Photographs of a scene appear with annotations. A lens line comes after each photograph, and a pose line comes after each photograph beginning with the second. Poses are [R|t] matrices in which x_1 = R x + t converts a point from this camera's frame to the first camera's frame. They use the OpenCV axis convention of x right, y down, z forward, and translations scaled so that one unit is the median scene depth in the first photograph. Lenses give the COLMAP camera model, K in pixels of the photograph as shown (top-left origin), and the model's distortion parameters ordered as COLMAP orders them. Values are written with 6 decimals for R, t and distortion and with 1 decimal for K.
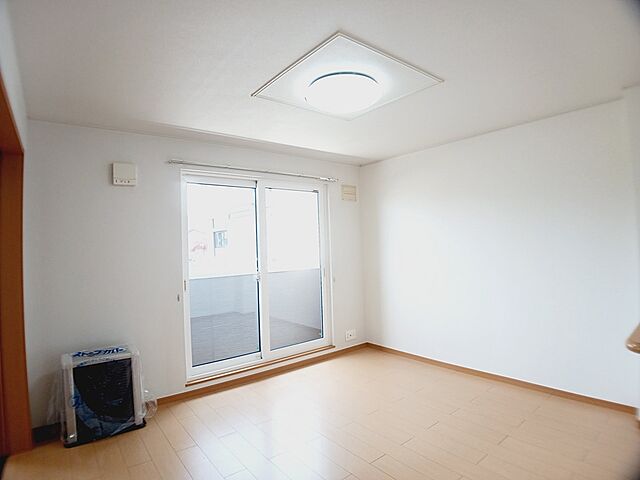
lens RADIAL K [[349.4, 0, 318.2], [0, 349.4, 241.3], [0, 0, 1]] dist [-0.068939, -0.001038]
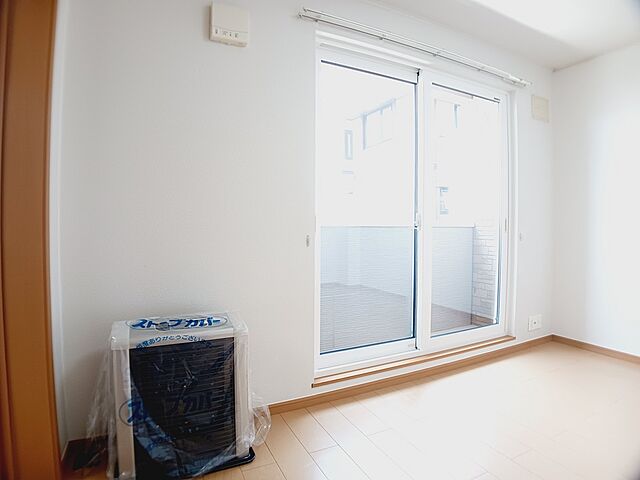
lens RADIAL K [[349.4, 0, 321.0], [0, 349.4, 236.3], [0, 0, 1]] dist [-0.068939, -0.001038]
pose [[0.976222, 0.040334, -0.212989, -0.272913], [-0.031126, 0.998438, 0.046408, 0.136836], [0.214528, -0.038674, 0.975952, 0.446107]]
